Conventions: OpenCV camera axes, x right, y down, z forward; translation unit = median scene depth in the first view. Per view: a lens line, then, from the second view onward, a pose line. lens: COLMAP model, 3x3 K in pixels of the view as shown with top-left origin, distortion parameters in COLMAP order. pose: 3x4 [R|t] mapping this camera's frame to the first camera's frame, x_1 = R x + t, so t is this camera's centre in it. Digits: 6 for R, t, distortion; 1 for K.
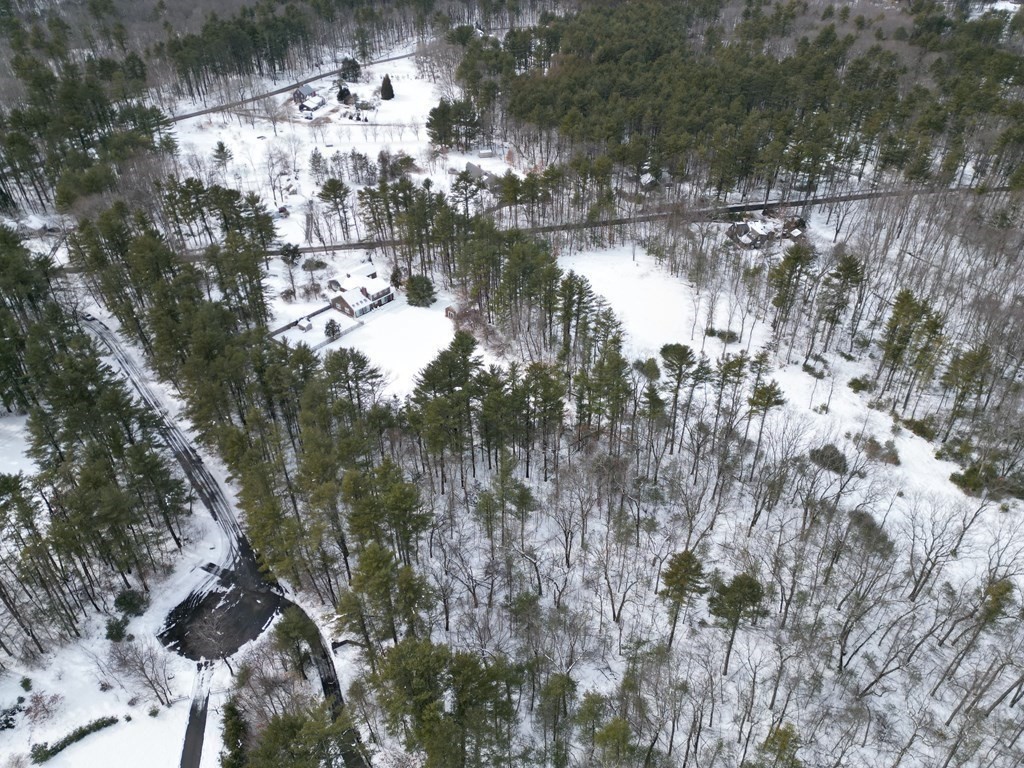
lens RADIAL K [[711.1, 0, 512.0], [0, 711.1, 384.0], [0, 0, 1]] dist [0.085561, -0.073202]
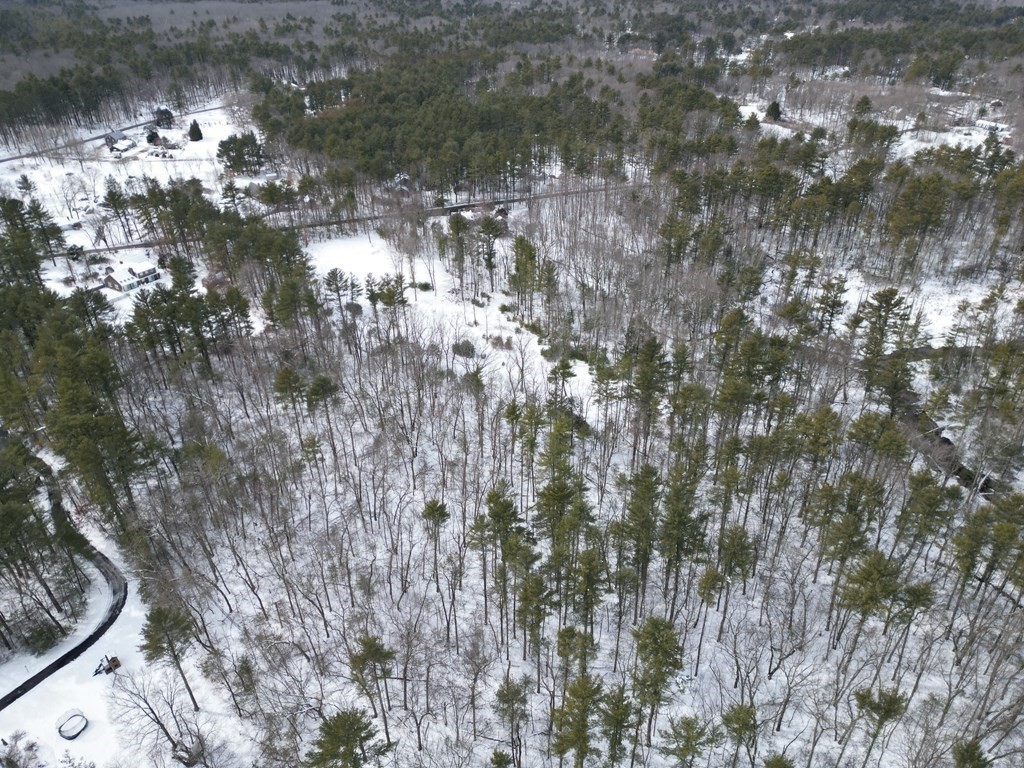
lens RADIAL K [[711.1, 0, 512.0], [0, 711.1, 384.0], [0, 0, 1]] dist [0.085561, -0.073202]
pose [[0.987049, -0.085576, 0.135688, 0.202568], [0.095297, 0.993203, -0.066833, 0.166461], [-0.129046, 0.078898, 0.988495, -0.244038]]
